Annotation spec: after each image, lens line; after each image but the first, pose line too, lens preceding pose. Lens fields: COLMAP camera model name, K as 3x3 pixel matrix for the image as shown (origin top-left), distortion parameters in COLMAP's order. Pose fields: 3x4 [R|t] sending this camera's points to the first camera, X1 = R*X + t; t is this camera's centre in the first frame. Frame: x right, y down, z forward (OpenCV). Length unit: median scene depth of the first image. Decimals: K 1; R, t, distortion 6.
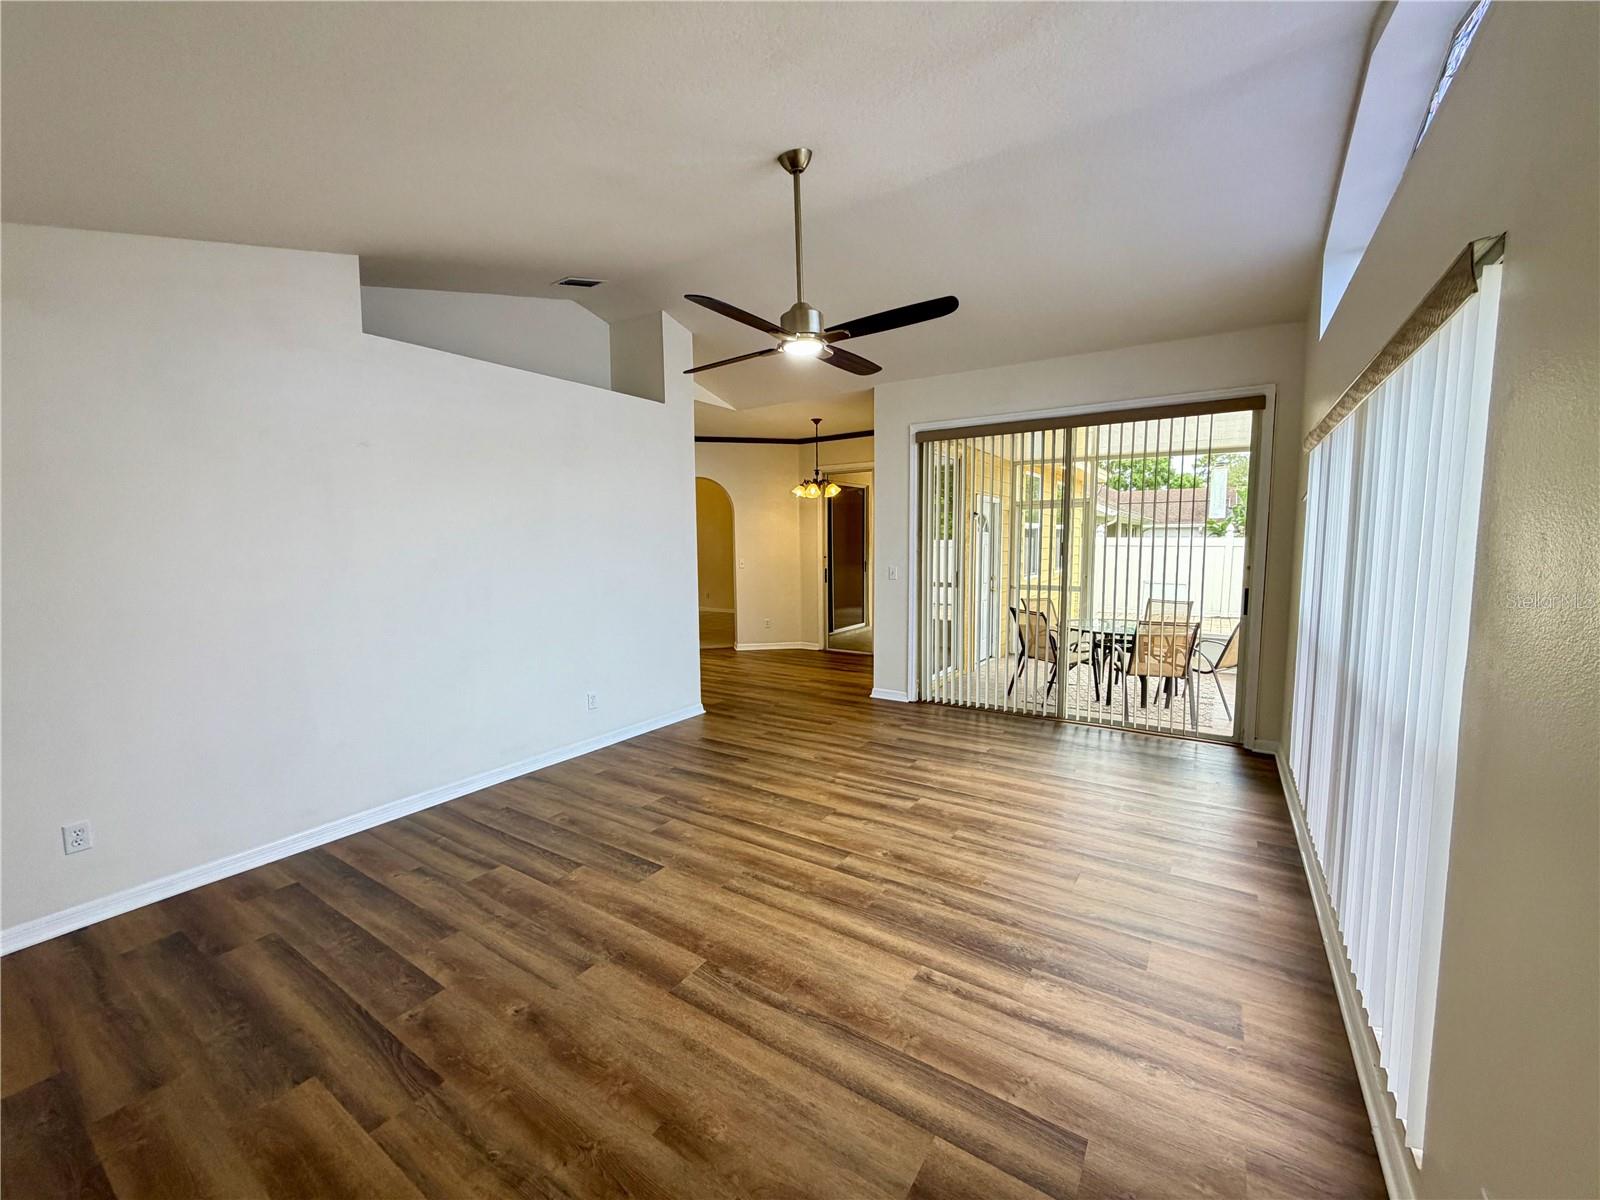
lens RADIAL K [[635.8, 0, 795.7], [0, 635.8, 600.4], [0, 0, 1]] dist [0.000181, 0.000190]
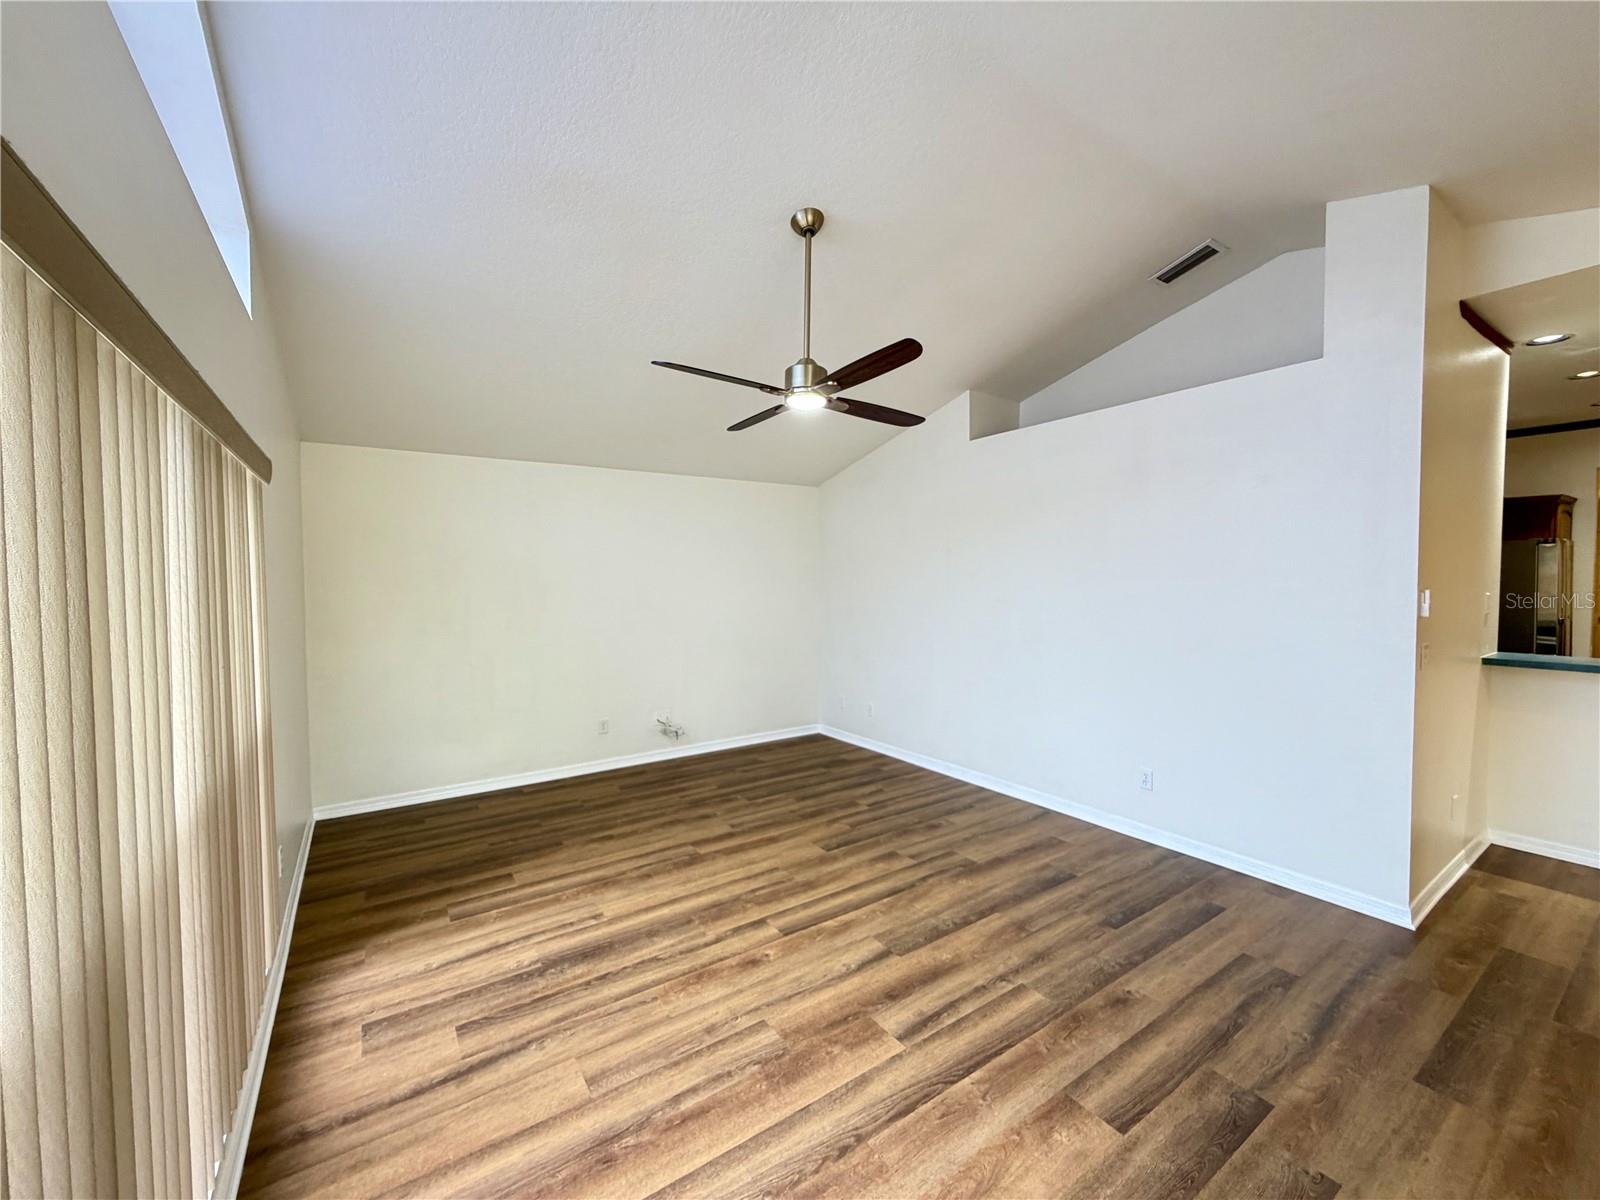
lens RADIAL K [[636.7, 0, 797.6], [0, 636.7, 601.1], [0, 0, 1]] dist [-0.000208, -0.000049]
pose [[-0.380273, 0.047627, -0.923647, 0.909627], [-0.076048, 0.993681, 0.082548, -0.158320], [0.921742, 0.101633, -0.374248, 1.321043]]
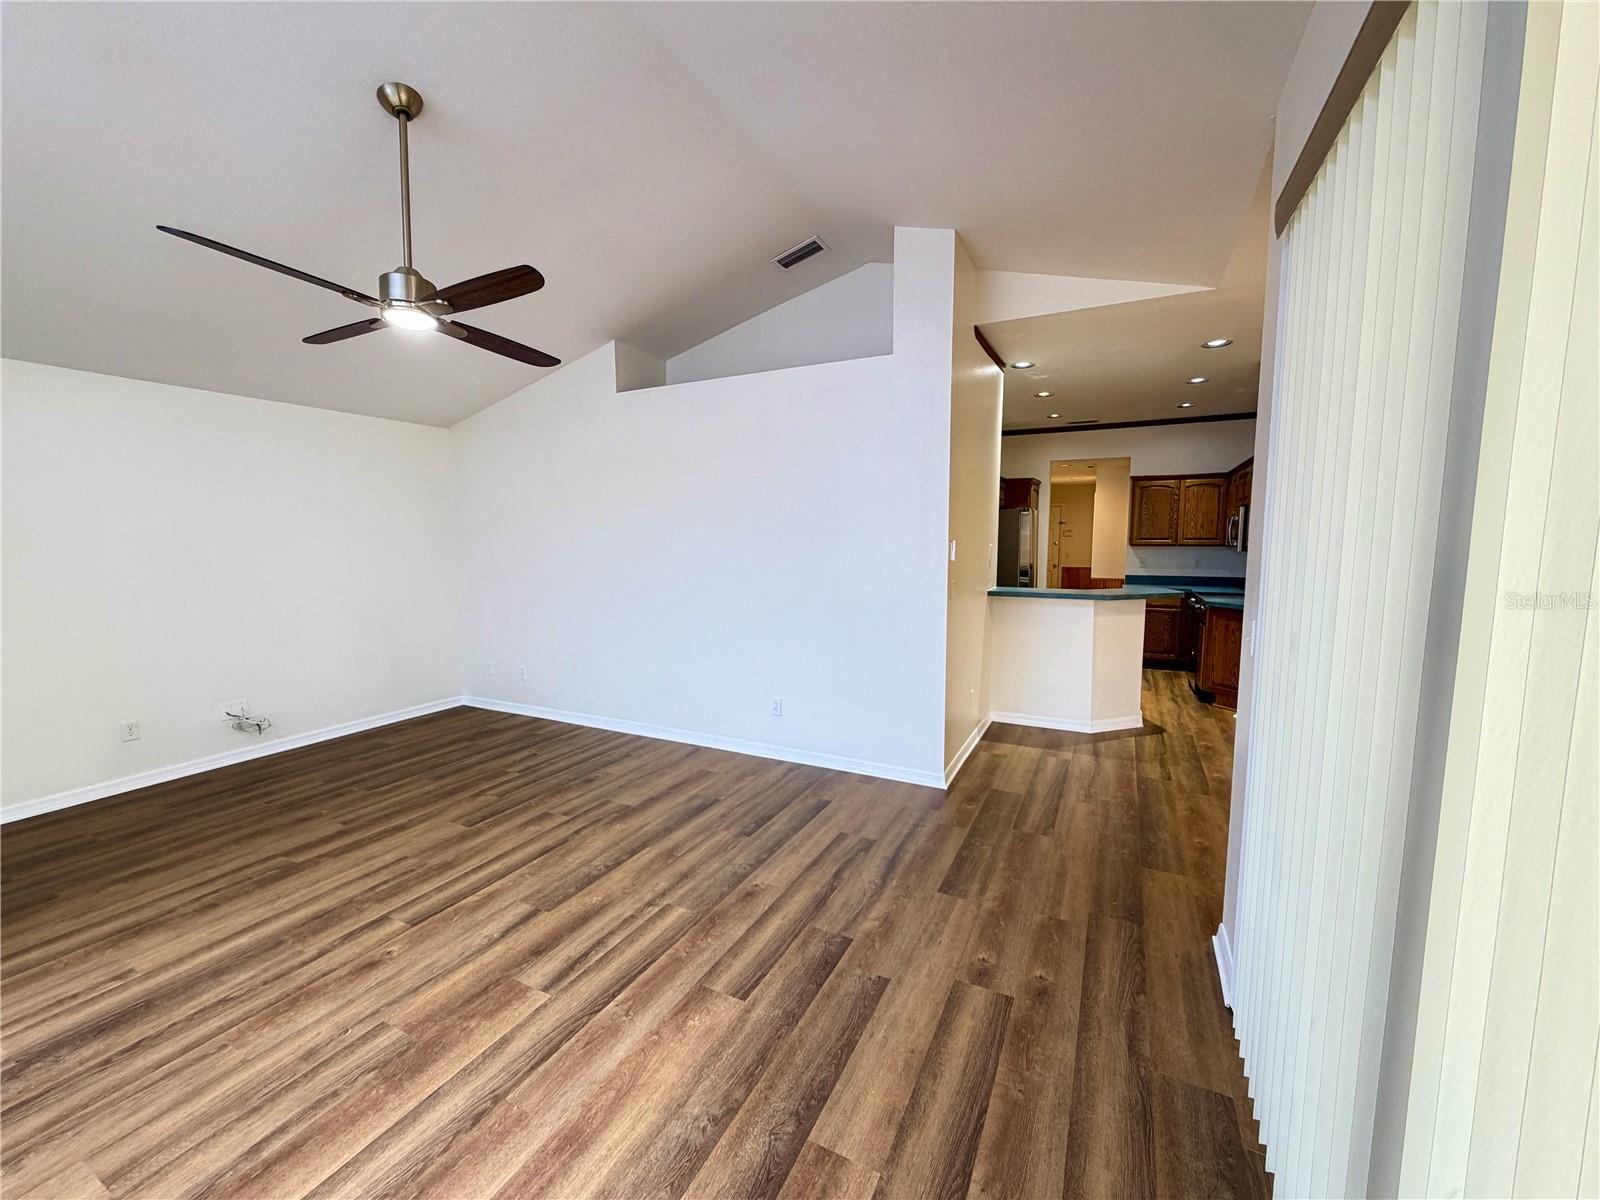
lens RADIAL K [[635.8, 0, 795.7], [0, 635.8, 600.4], [0, 0, 1]] dist [0.000181, 0.000190]
pose [[0.116085, 0.109652, -0.987168, 0.914857], [-0.092616, 0.990752, 0.099159, -0.146469], [0.988912, 0.079917, 0.125167, 1.362310]]
